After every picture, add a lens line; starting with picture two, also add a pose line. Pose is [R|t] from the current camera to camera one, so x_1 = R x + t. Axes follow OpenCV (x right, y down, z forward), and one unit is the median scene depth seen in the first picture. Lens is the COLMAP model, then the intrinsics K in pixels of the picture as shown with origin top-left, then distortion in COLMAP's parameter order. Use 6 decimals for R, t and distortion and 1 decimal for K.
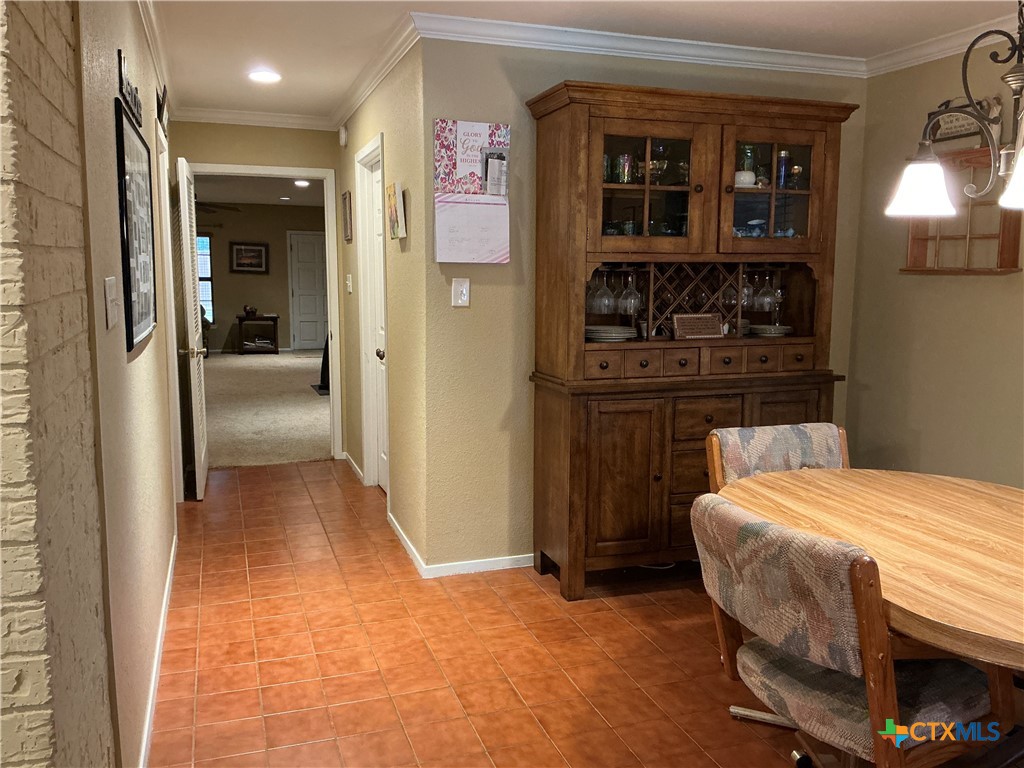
lens RADIAL K [[848.0, 0, 512.0], [0, 848.0, 384.0], [0, 0, 1]] dist [0.148269, -0.302338]
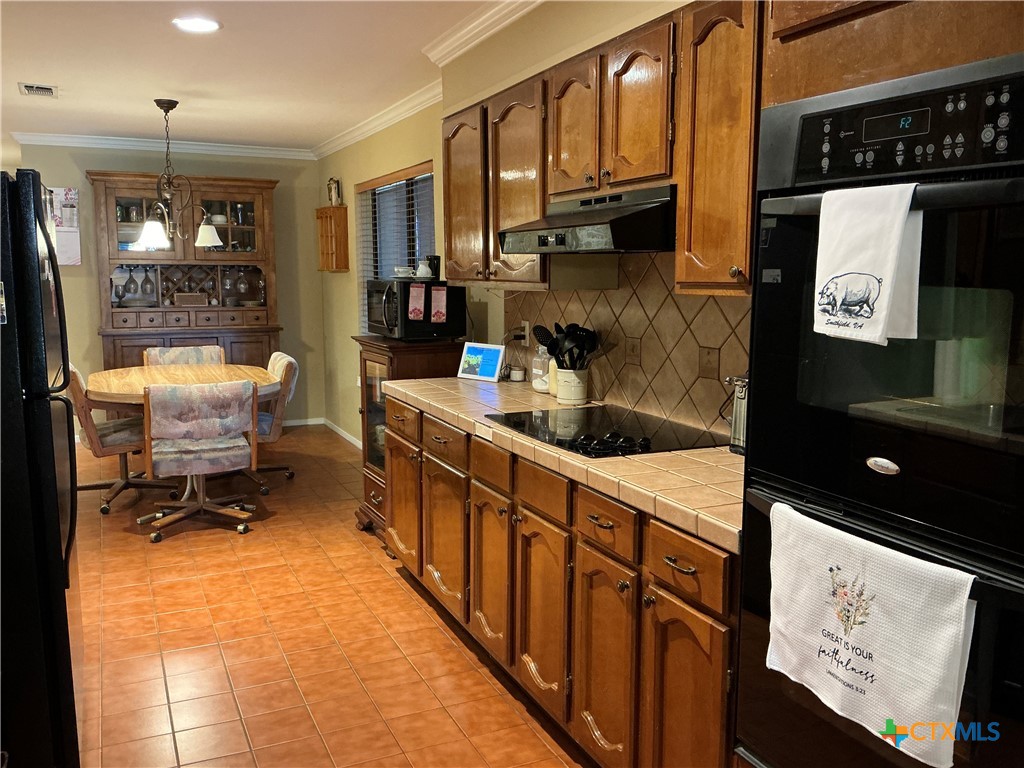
lens RADIAL K [[848.0, 0, 512.0], [0, 848.0, 384.0], [0, 0, 1]] dist [0.148269, -0.302338]
pose [[0.994149, -0.015945, 0.106835, 0.729464], [0.015953, 0.999872, 0.000780, 0.125698], [-0.106834, 0.000929, 0.994276, -0.930650]]
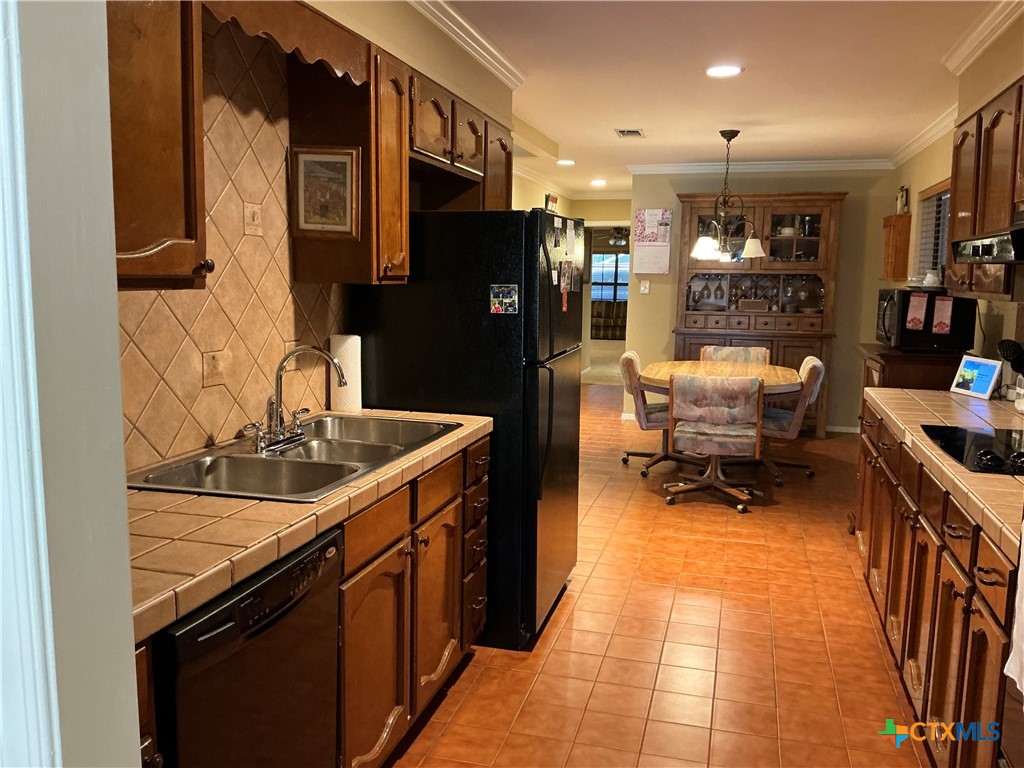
lens RADIAL K [[848.0, 0, 512.0], [0, 848.0, 384.0], [0, 0, 1]] dist [0.148269, -0.302338]
pose [[0.825851, 0.081243, -0.558006, 0.929755], [-0.086797, 0.996088, 0.016566, 0.137713], [0.557169, 0.034752, 0.829672, -1.025055]]
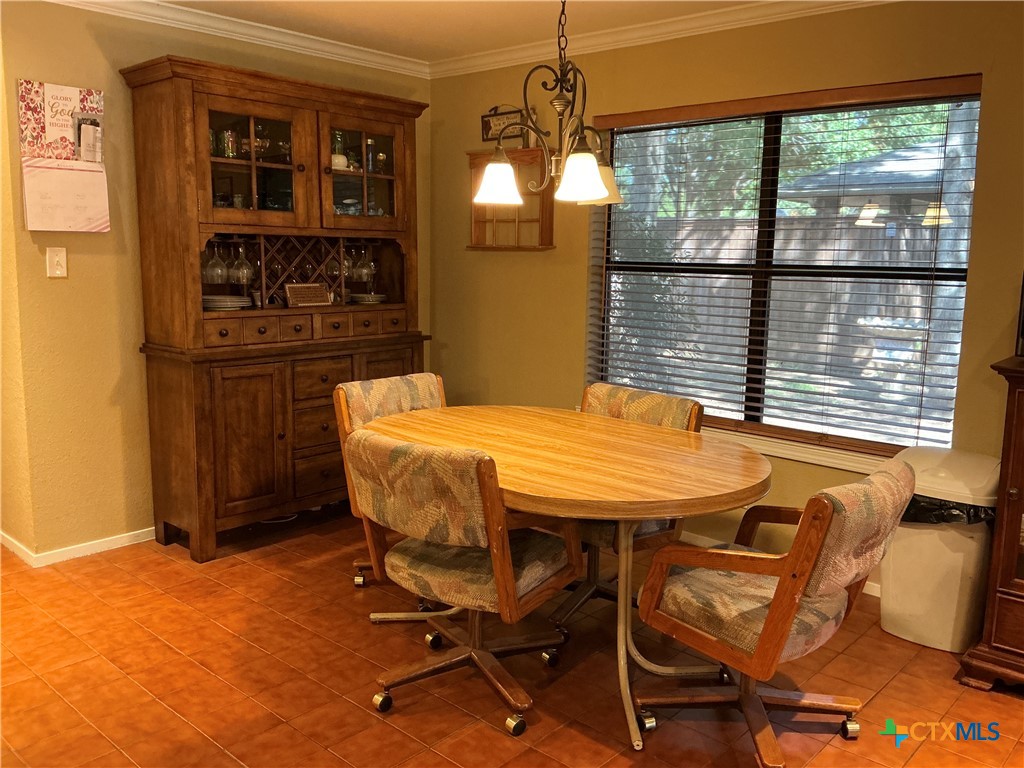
lens RADIAL K [[848.0, 0, 512.0], [0, 848.0, 384.0], [0, 0, 1]] dist [0.148269, -0.302338]
pose [[0.875602, -0.067327, 0.478318, -0.088658], [0.054041, 0.997676, 0.041506, 0.015462], [-0.480001, -0.010494, 0.877205, -0.090545]]
